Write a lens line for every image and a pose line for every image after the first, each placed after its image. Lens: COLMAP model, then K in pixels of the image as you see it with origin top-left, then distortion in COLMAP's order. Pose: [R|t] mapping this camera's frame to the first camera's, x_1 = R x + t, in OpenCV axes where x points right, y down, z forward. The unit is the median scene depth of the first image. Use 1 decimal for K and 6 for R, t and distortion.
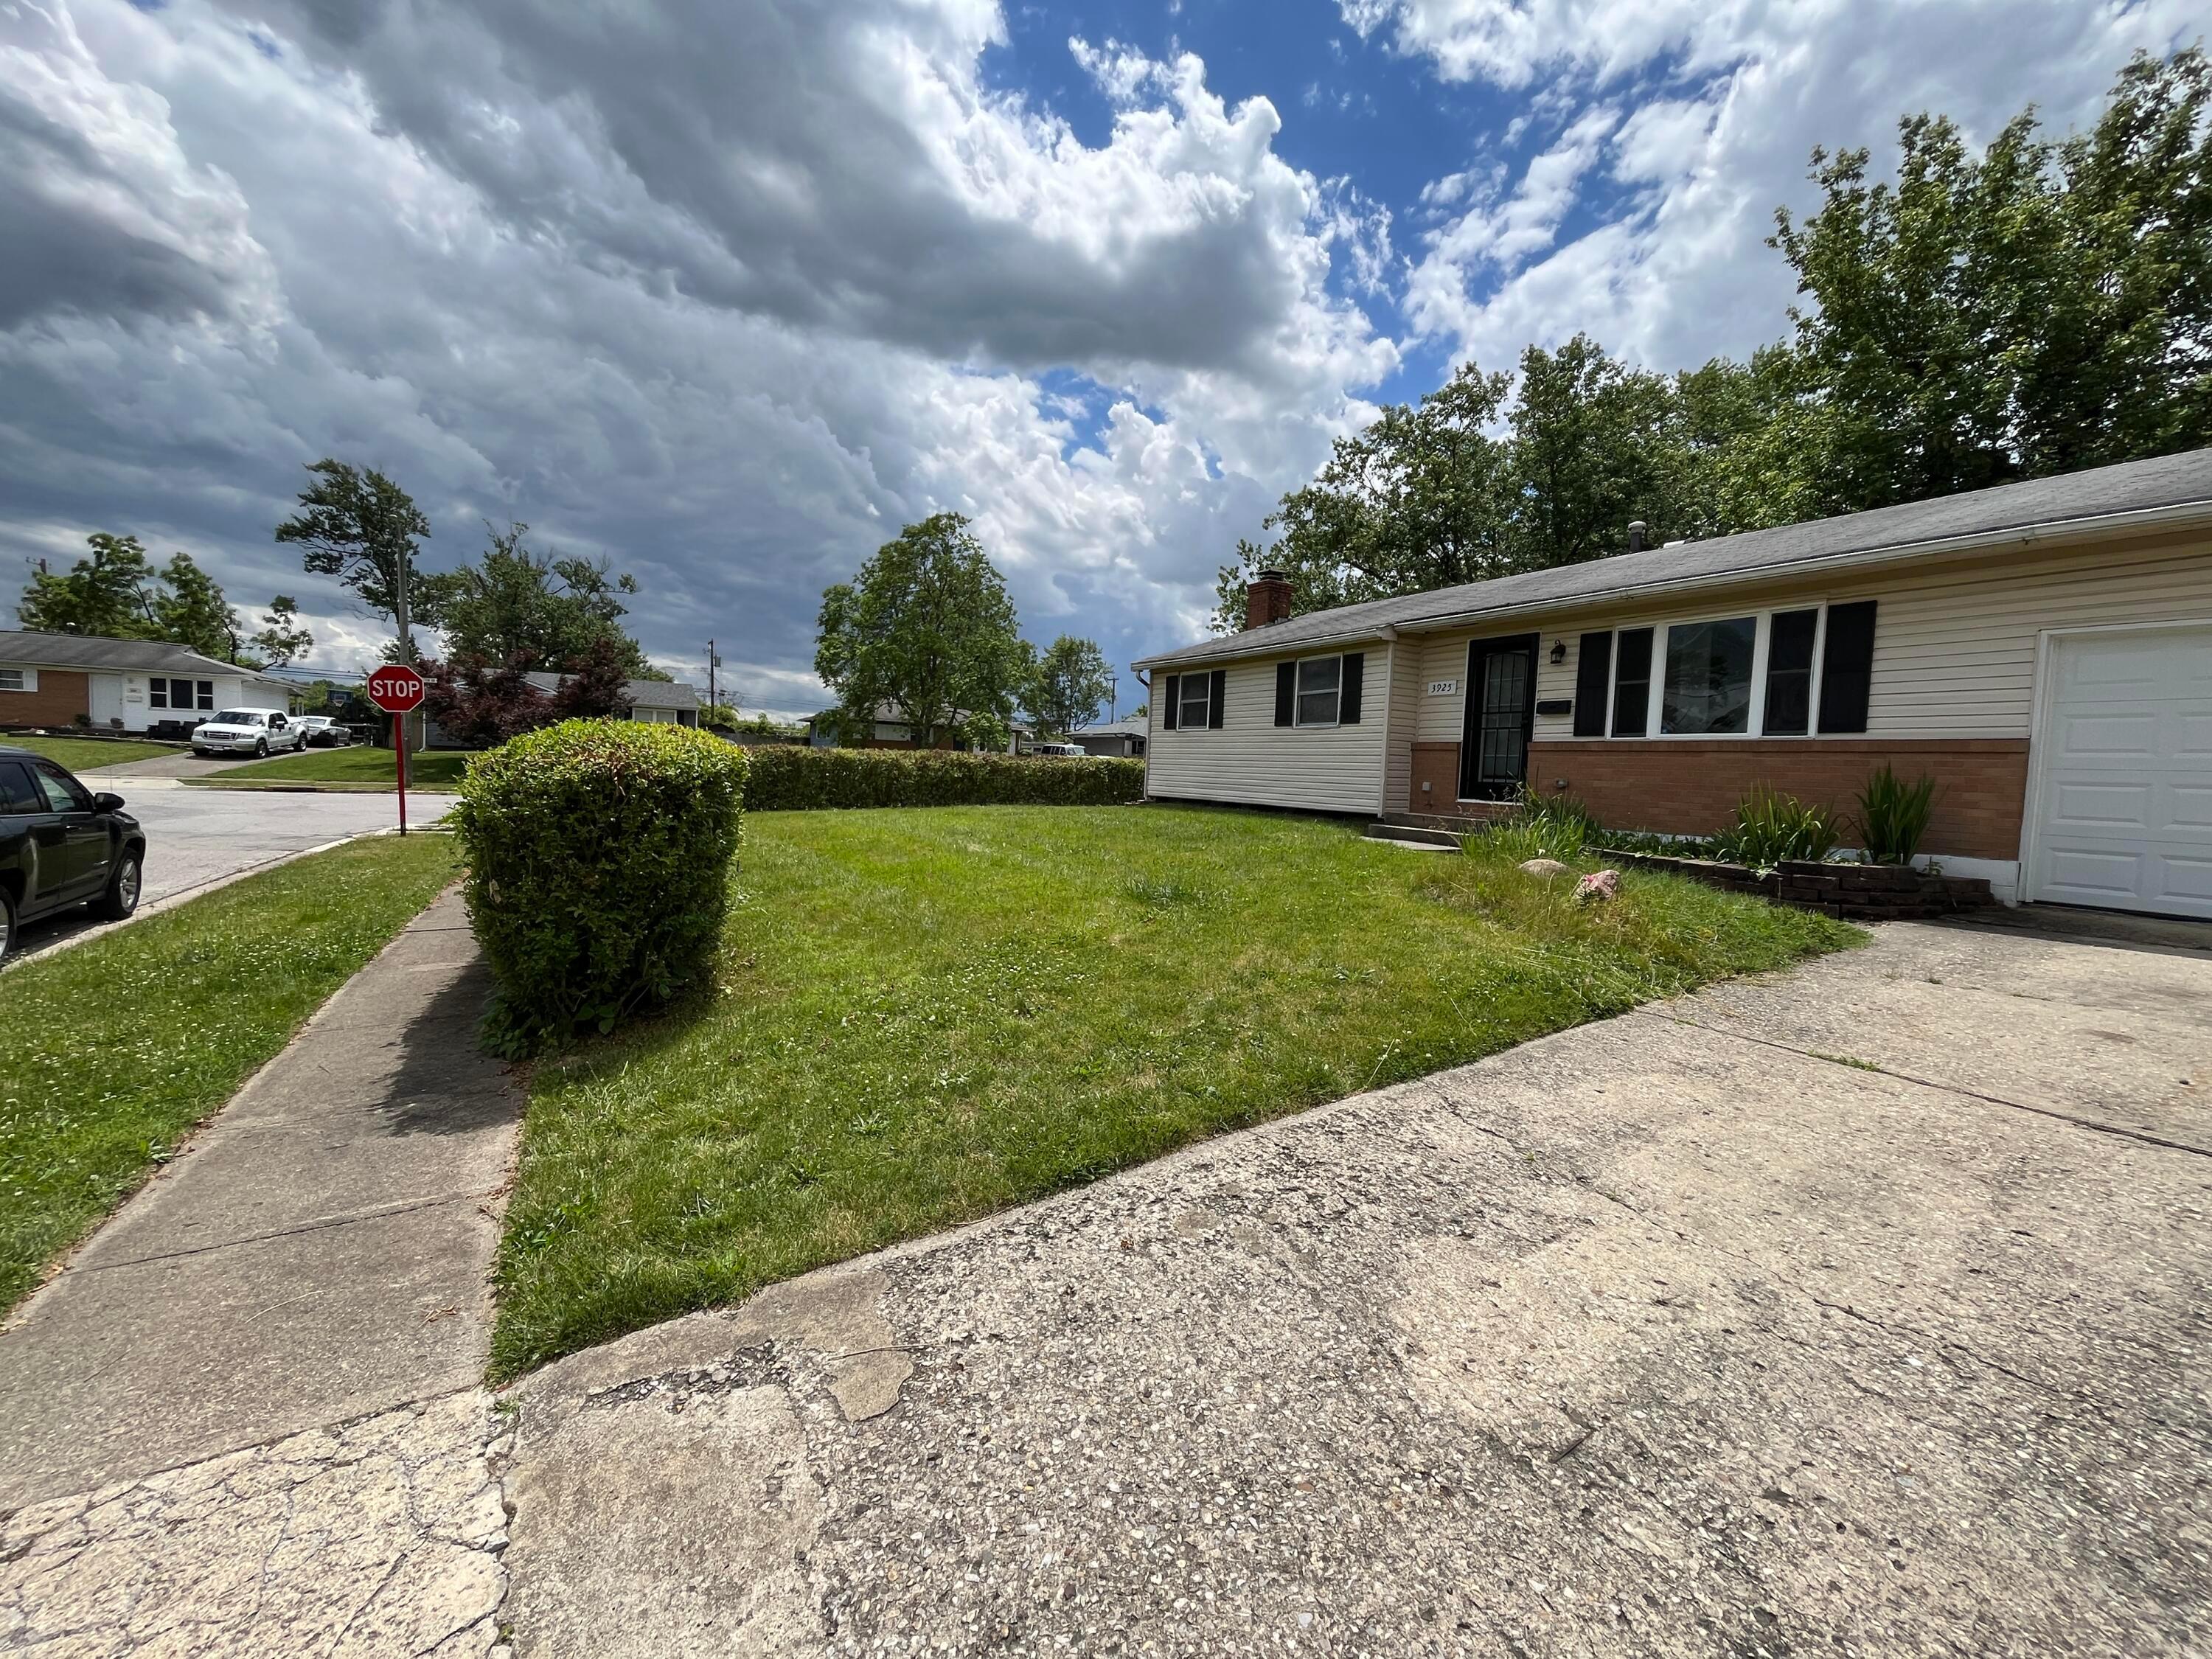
lens RADIAL K [[897.0, 0, 1101.5], [0, 897.0, 827.0], [0, 0, 1]] dist [-0.003303, -0.000348]
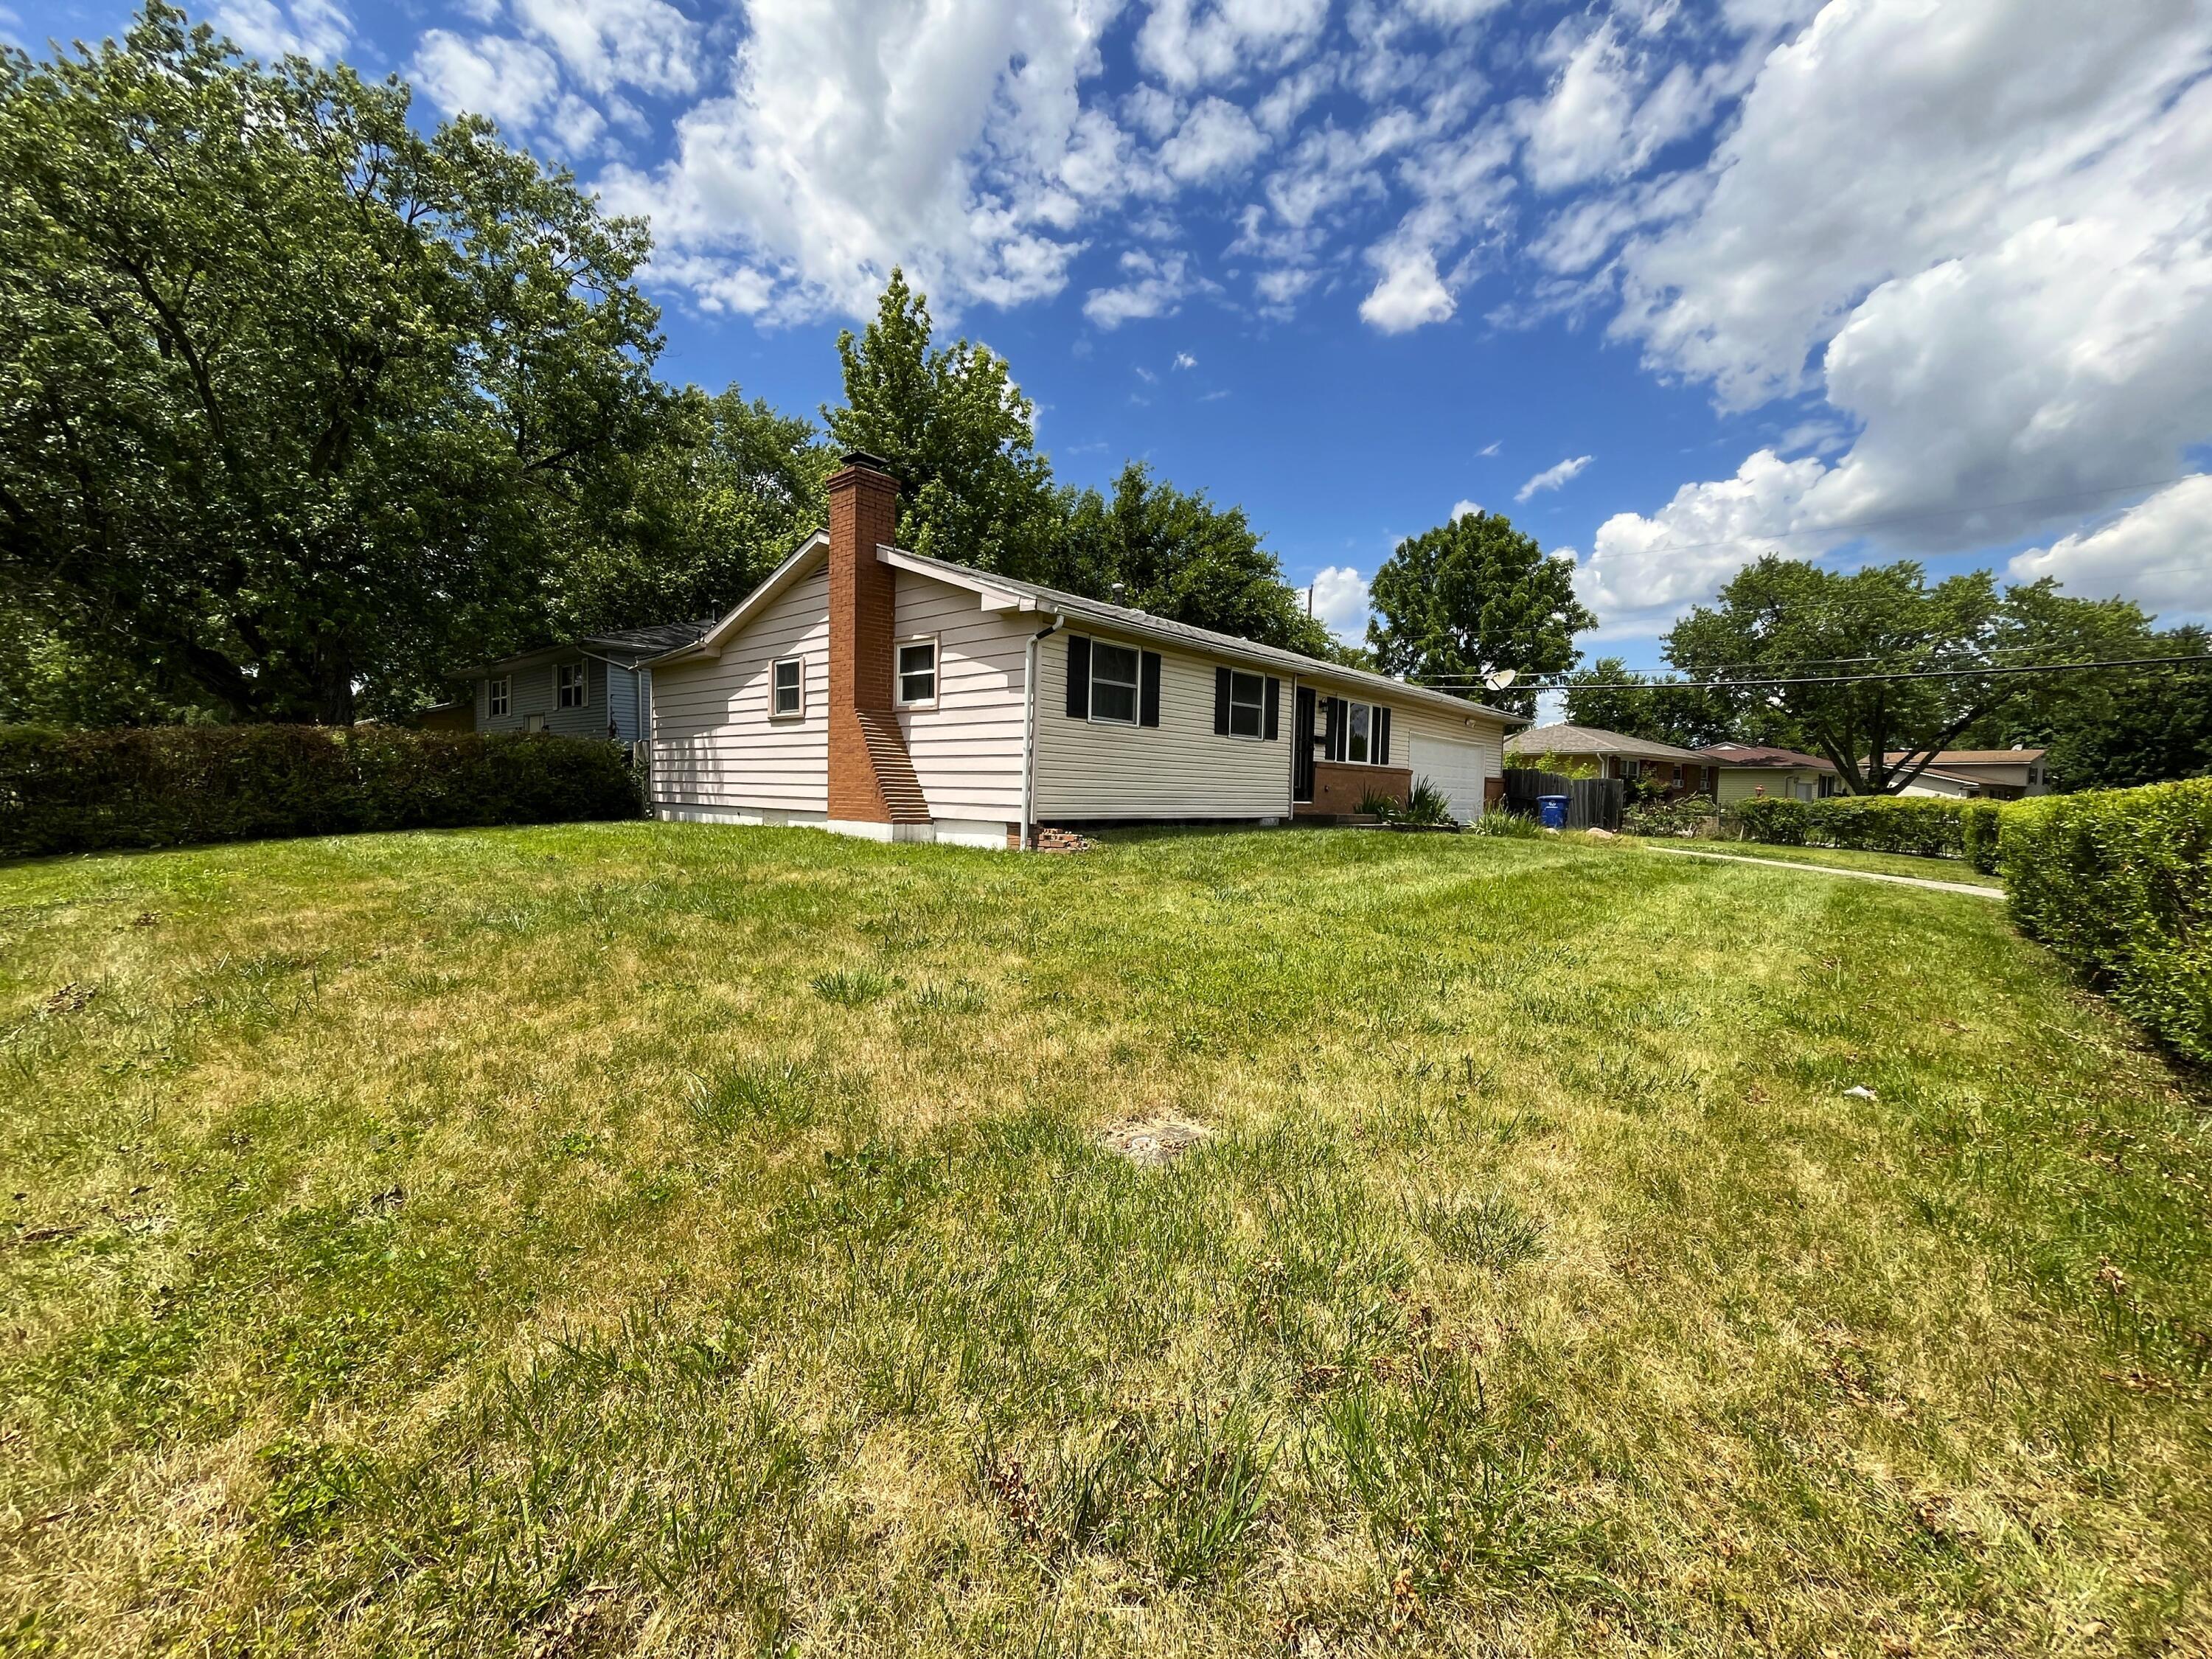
lens RADIAL K [[897.0, 0, 1101.5], [0, 897.0, 827.0], [0, 0, 1]] dist [-0.003303, -0.000348]
pose [[-0.319838, -0.123424, 0.939399, -0.890892], [-0.012930, 0.991955, 0.125927, -0.179547], [-0.947384, 0.028130, -0.318860, 1.912694]]
